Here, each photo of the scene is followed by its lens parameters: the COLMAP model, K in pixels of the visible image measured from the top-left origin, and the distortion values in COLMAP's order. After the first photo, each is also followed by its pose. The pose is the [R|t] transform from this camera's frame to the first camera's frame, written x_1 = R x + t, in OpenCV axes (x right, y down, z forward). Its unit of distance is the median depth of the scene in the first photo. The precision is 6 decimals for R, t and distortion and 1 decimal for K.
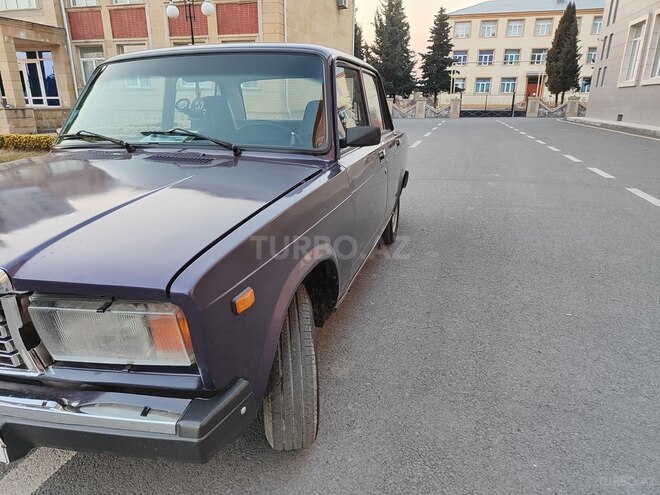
lens RADIAL K [[446.8, 0, 328.3], [0, 446.8, 246.8], [0, 0, 1]] dist [0.009897, -0.005941]
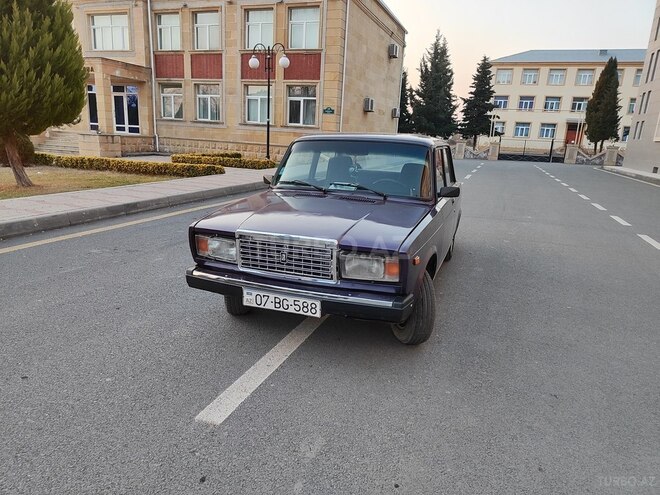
lens RADIAL K [[446.8, 0, 328.3], [0, 446.8, 246.8], [0, 0, 1]] dist [0.009897, -0.005941]
pose [[0.995561, 0.065407, -0.067679, -0.015559], [-0.069860, 0.995394, -0.065659, 0.007376], [0.063073, 0.070095, 0.995544, -0.046699]]
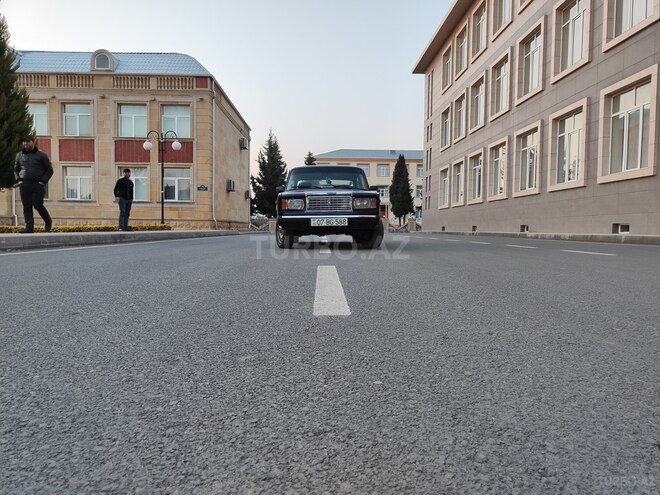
lens RADIAL K [[446.8, 0, 328.3], [0, 446.8, 246.8], [0, 0, 1]] dist [0.009897, -0.005941]
pose [[0.955840, -0.005304, 0.293841, -0.082165], [0.084771, 0.962316, -0.258383, 0.069089], [-0.281398, 0.271882, 0.920269, -0.132471]]
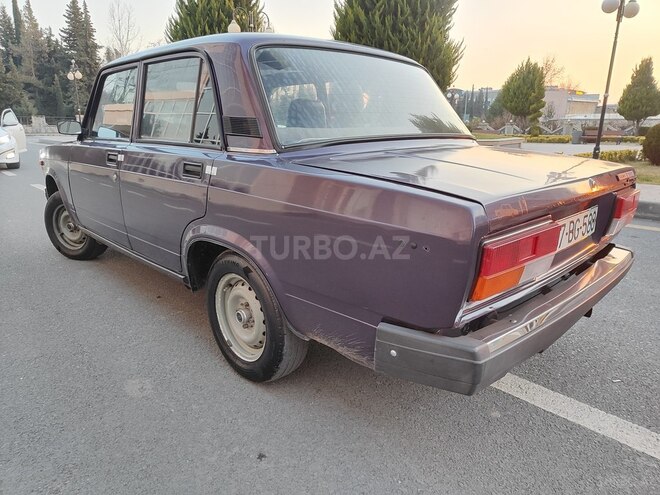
lens RADIAL K [[447.7, 0, 330.0], [0, 447.7, 247.5], [0, 0, 1]] dist [0.007385, -0.002962]
pose [[-0.504568, 0.234015, -0.831052, 0.052248], [-0.265959, 0.873628, 0.407480, -0.039971], [0.821387, 0.426627, -0.378567, 0.133183]]
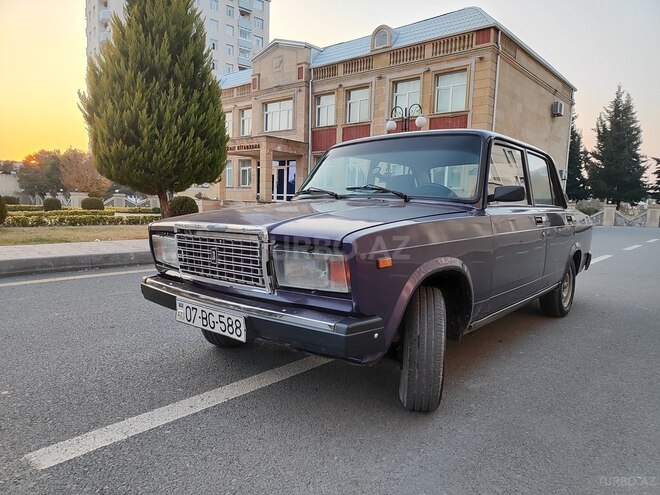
lens RADIAL K [[446.8, 0, 328.3], [0, 446.8, 246.8], [0, 0, 1]] dist [0.009897, -0.005941]
pose [[0.903506, 0.068247, -0.423107, 0.009038], [-0.159669, 0.969770, -0.184533, 0.011756], [0.397723, 0.234284, 0.887090, -0.015534]]
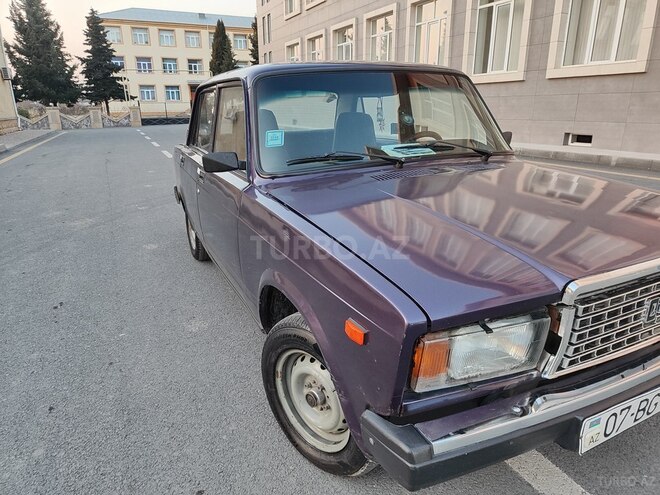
lens RADIAL K [[446.8, 0, 328.3], [0, 446.8, 246.8], [0, 0, 1]] dist [0.009897, -0.005941]
pose [[0.753418, -0.204887, 0.624807, -0.067116], [0.214000, 0.974887, 0.061636, -0.007350], [-0.621744, 0.087271, 0.778343, 0.018052]]
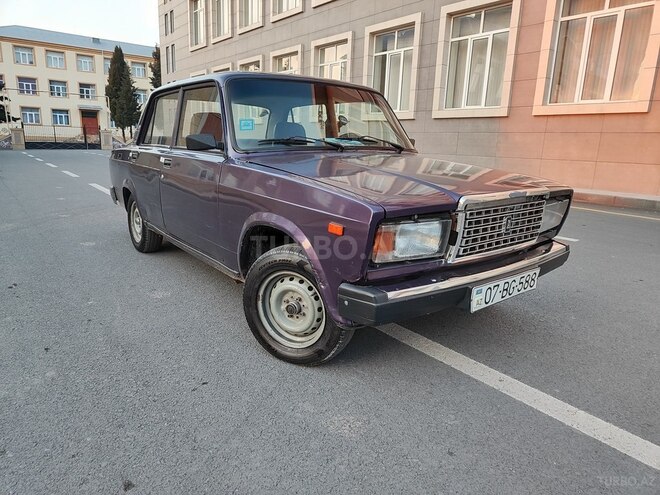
lens RADIAL K [[446.8, 0, 328.3], [0, 446.8, 246.8], [0, 0, 1]] dist [0.009897, -0.005941]
pose [[0.597414, -0.162158, 0.785367, -0.085550], [0.218381, 0.975227, 0.035241, 0.000563], [-0.771626, 0.150456, 0.618026, 0.012993]]
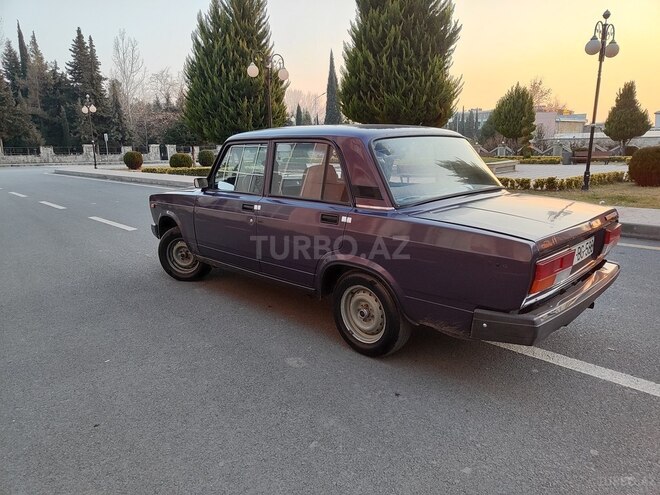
lens RADIAL K [[446.8, 0, 328.3], [0, 446.8, 246.8], [0, 0, 1]] dist [0.009897, -0.005941]
pose [[-0.493780, 0.205428, -0.844974, 0.083514], [-0.250210, 0.897039, 0.364302, -0.046831], [0.832812, 0.391306, -0.391540, 0.129591]]
